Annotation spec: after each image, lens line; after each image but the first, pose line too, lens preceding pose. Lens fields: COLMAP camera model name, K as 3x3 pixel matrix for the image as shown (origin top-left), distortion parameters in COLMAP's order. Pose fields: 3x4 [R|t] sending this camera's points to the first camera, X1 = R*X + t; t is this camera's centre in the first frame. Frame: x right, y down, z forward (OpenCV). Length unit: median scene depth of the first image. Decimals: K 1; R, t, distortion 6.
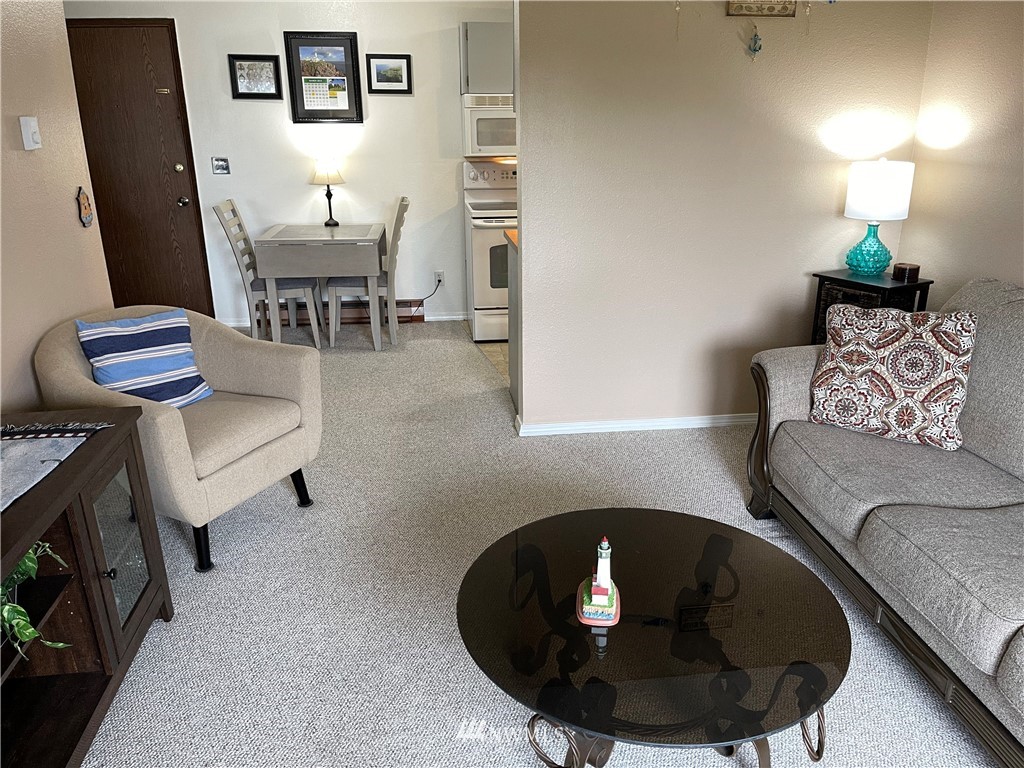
lens RADIAL K [[766.0, 0, 523.2], [0, 766.0, 385.4], [0, 0, 1]] dist [0.031532, -0.026373]
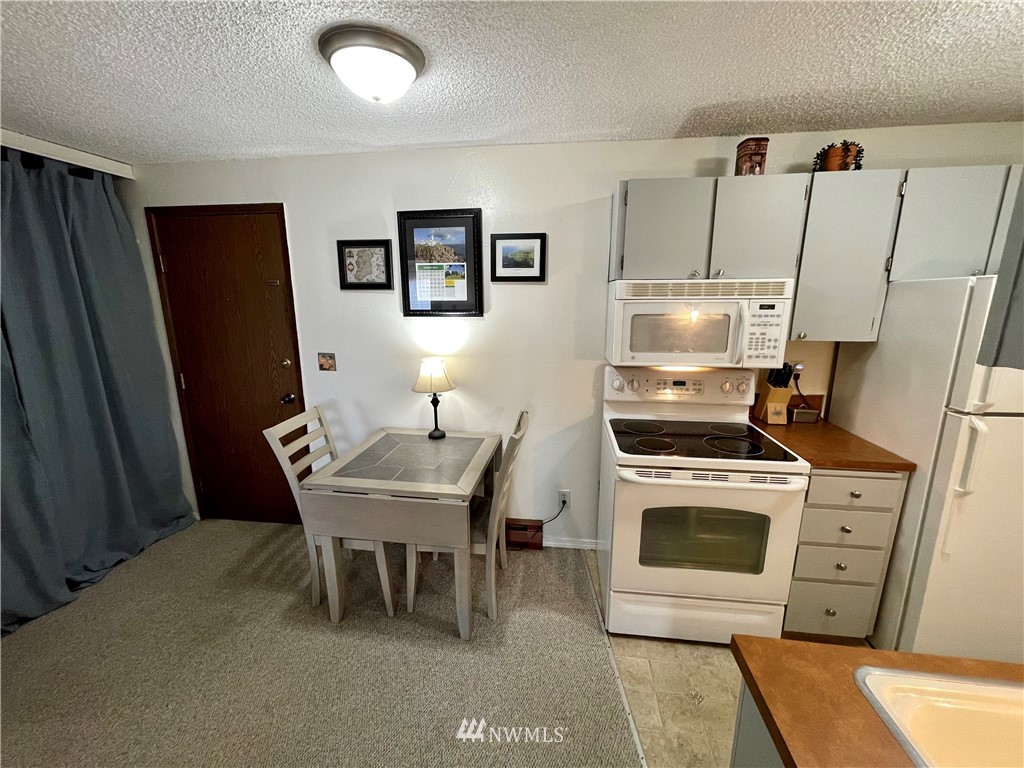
lens RADIAL K [[412.2, 0, 508.6], [0, 412.2, 385.4], [0, 0, 1]] dist [-0.003498, 0.001169]
pose [[0.963748, 0.056703, -0.260721, -0.091464], [-0.087007, 0.990532, -0.106193, -0.320434], [0.252231, 0.125027, 0.959556, 0.851548]]
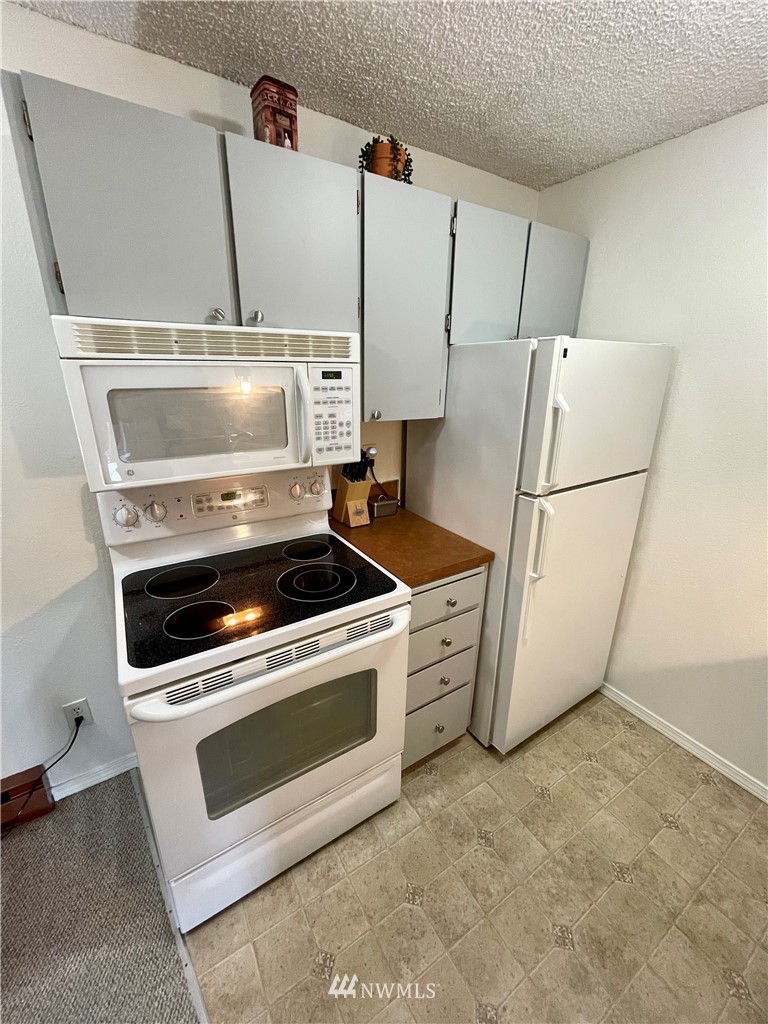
lens RADIAL K [[412.2, 0, 382.6], [0, 412.2, 508.1], [0, 0, 1]] dist [-0.003498, 0.001169]
pose [[0.911339, -0.116608, 0.394795, -0.035674], [0.118057, 0.992791, 0.020714, -0.385759], [-0.394364, 0.027731, 0.918536, 1.064228]]
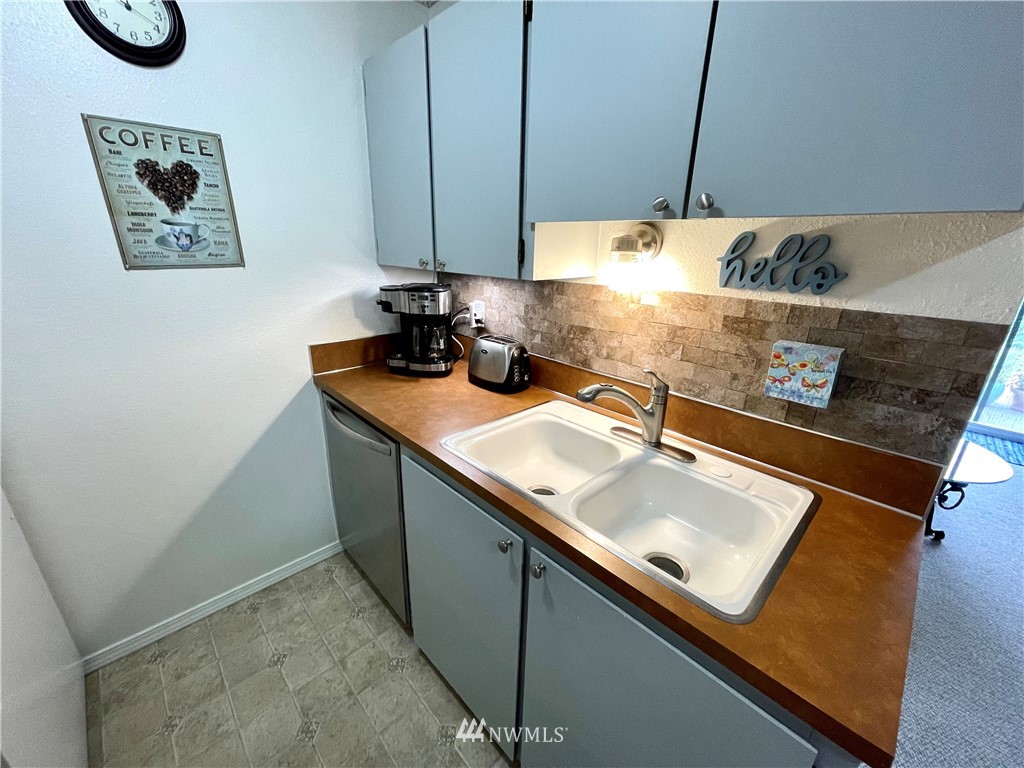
lens RADIAL K [[412.2, 0, 512.4], [0, 412.2, 384.7], [0, 0, 1]] dist [-0.003498, 0.001169]
pose [[-0.593461, -0.273787, 0.756865, -0.025722], [0.244128, 0.834833, 0.493412, -0.396630], [-0.766946, 0.477593, -0.428601, 1.148076]]
